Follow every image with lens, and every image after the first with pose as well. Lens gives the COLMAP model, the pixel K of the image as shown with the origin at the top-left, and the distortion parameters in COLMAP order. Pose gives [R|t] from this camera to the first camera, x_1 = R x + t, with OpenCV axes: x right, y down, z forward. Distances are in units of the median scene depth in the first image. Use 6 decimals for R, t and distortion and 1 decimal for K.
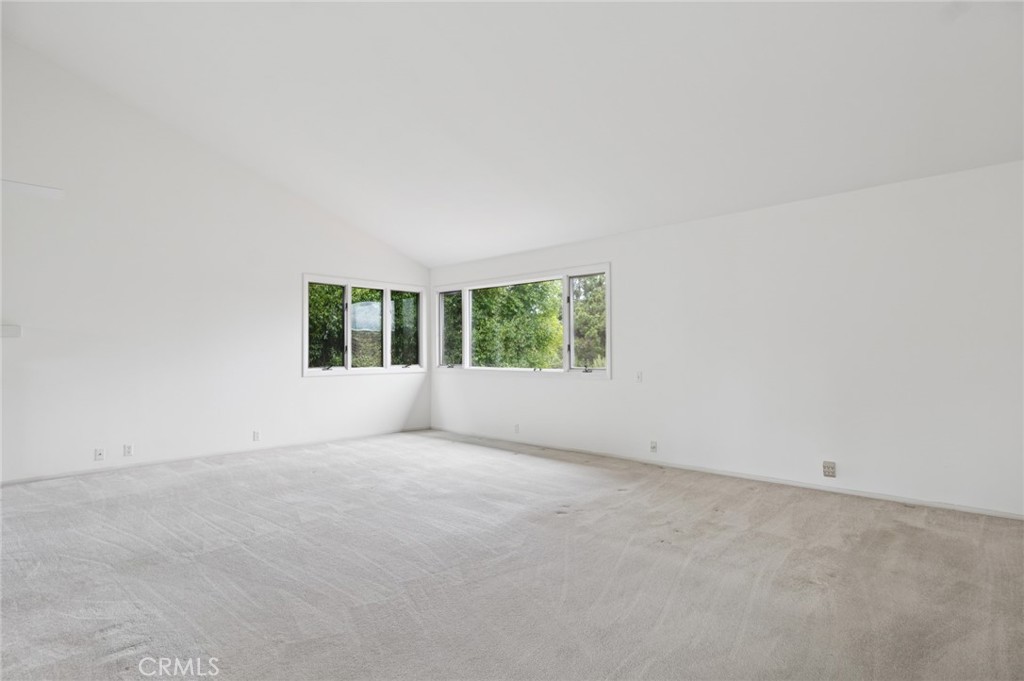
lens RADIAL K [[523.9, 0, 509.3], [0, 523.9, 344.6], [0, 0, 1]] dist [-0.002270, -0.000261]
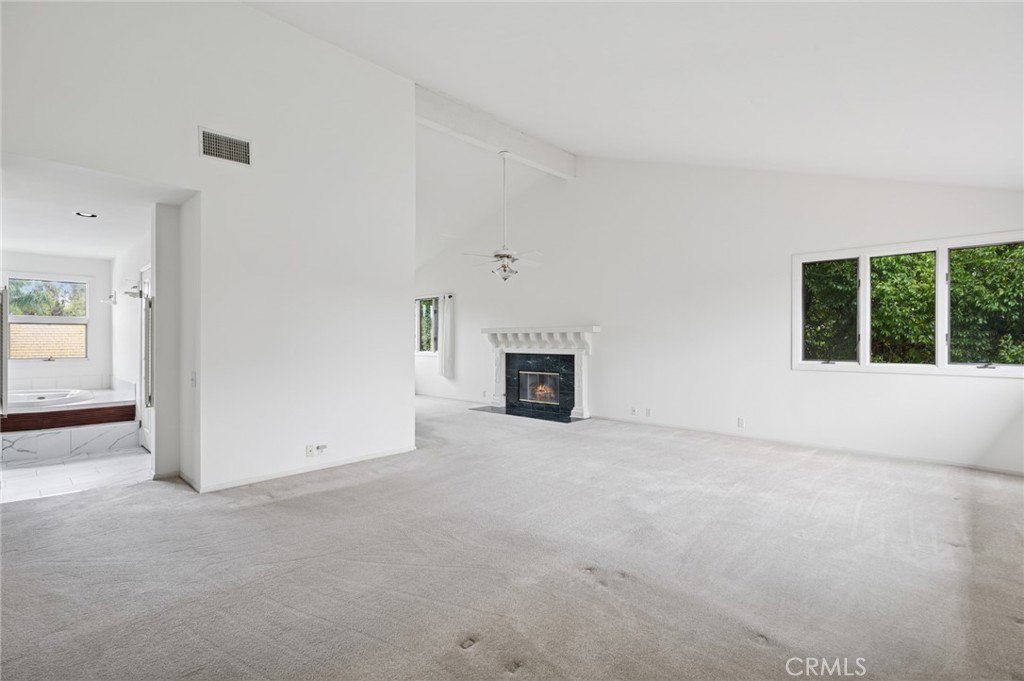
lens RADIAL K [[475.8, 0, 509.8], [0, 475.8, 341.7], [0, 0, 1]] dist [0.005027, 0.000219]
pose [[0.005817, 0.008417, -0.999948, 0.424088], [0.011969, 0.999892, 0.008486, 0.000925], [0.999911, -0.012018, 0.005716, 0.505117]]
